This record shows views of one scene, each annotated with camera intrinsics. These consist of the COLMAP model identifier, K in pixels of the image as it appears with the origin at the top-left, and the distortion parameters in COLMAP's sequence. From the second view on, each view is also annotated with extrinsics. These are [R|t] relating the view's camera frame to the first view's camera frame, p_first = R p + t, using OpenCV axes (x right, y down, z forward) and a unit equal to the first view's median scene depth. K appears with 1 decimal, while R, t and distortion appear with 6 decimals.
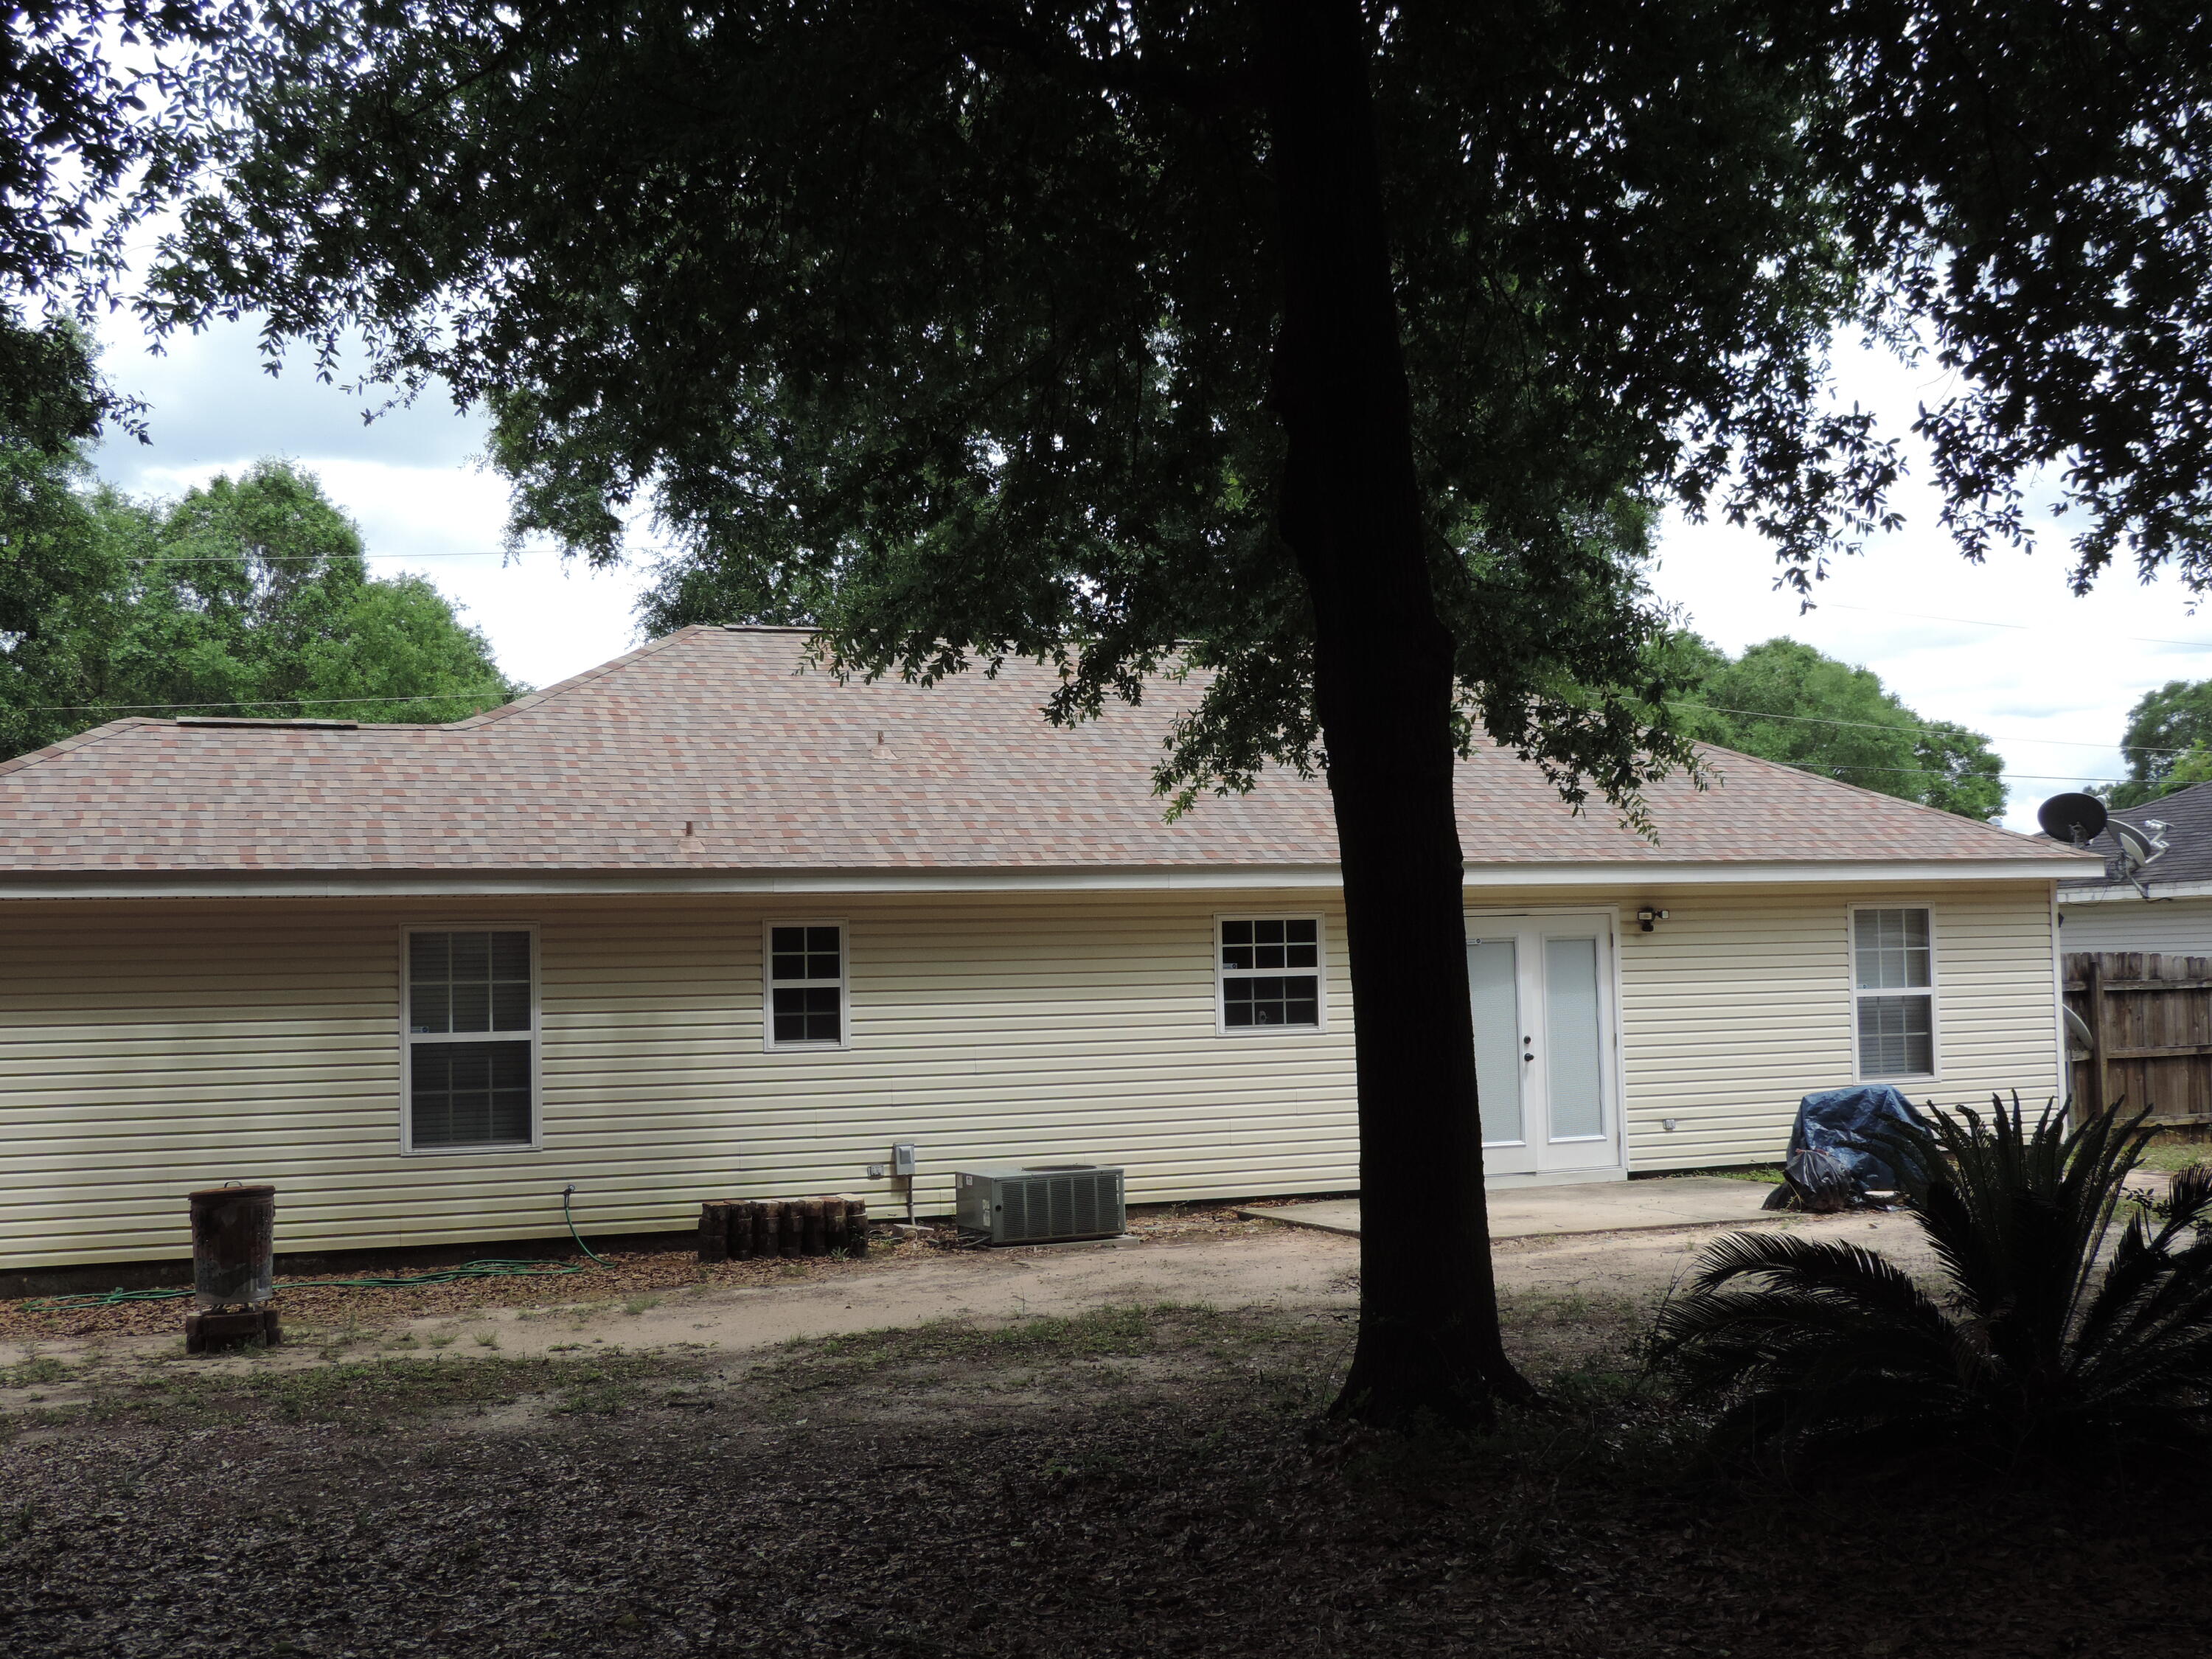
lens RADIAL K [[2665.7, 0, 1106.0], [0, 2665.7, 829.5], [0, 0, 1]] dist [-0.037174, -0.034750]
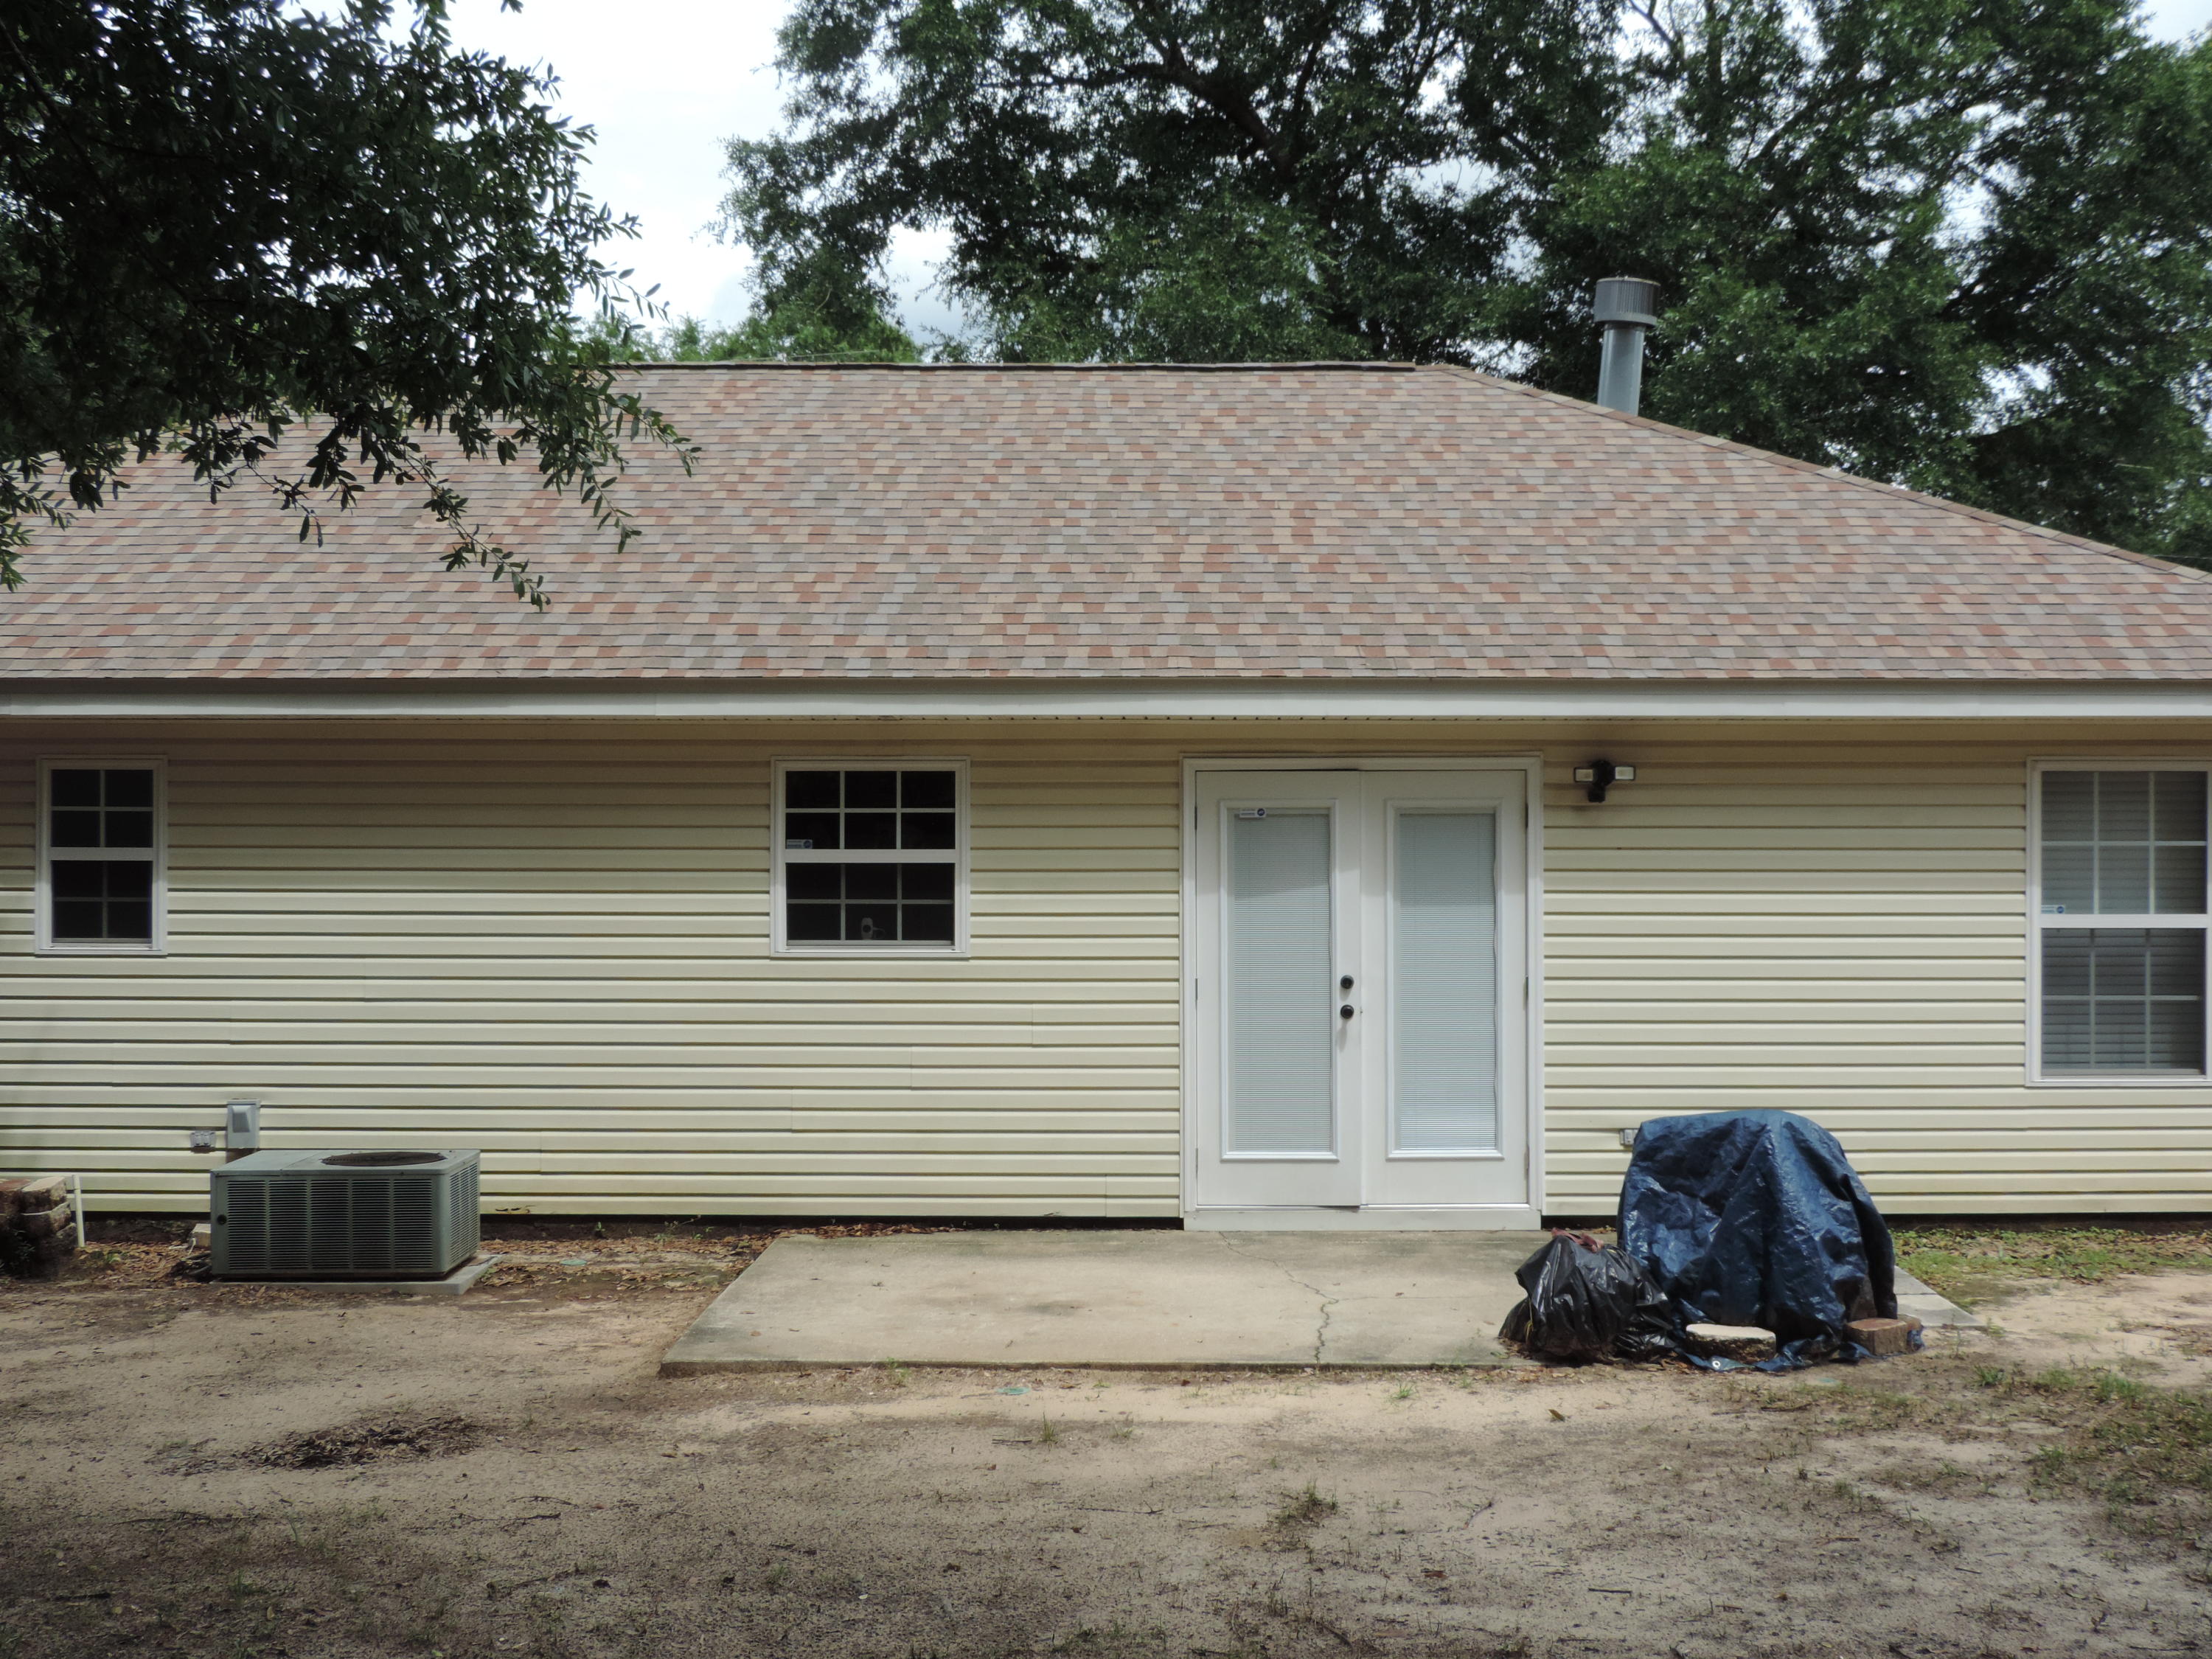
lens RADIAL K [[2665.7, 0, 1106.0], [0, 2665.7, 829.5], [0, 0, 1]] dist [-0.037174, -0.034750]
pose [[0.919912, 0.025372, -0.391302, 0.333134], [-0.002329, 0.998240, 0.059249, 0.010479], [0.392117, -0.053593, 0.918353, 0.433460]]
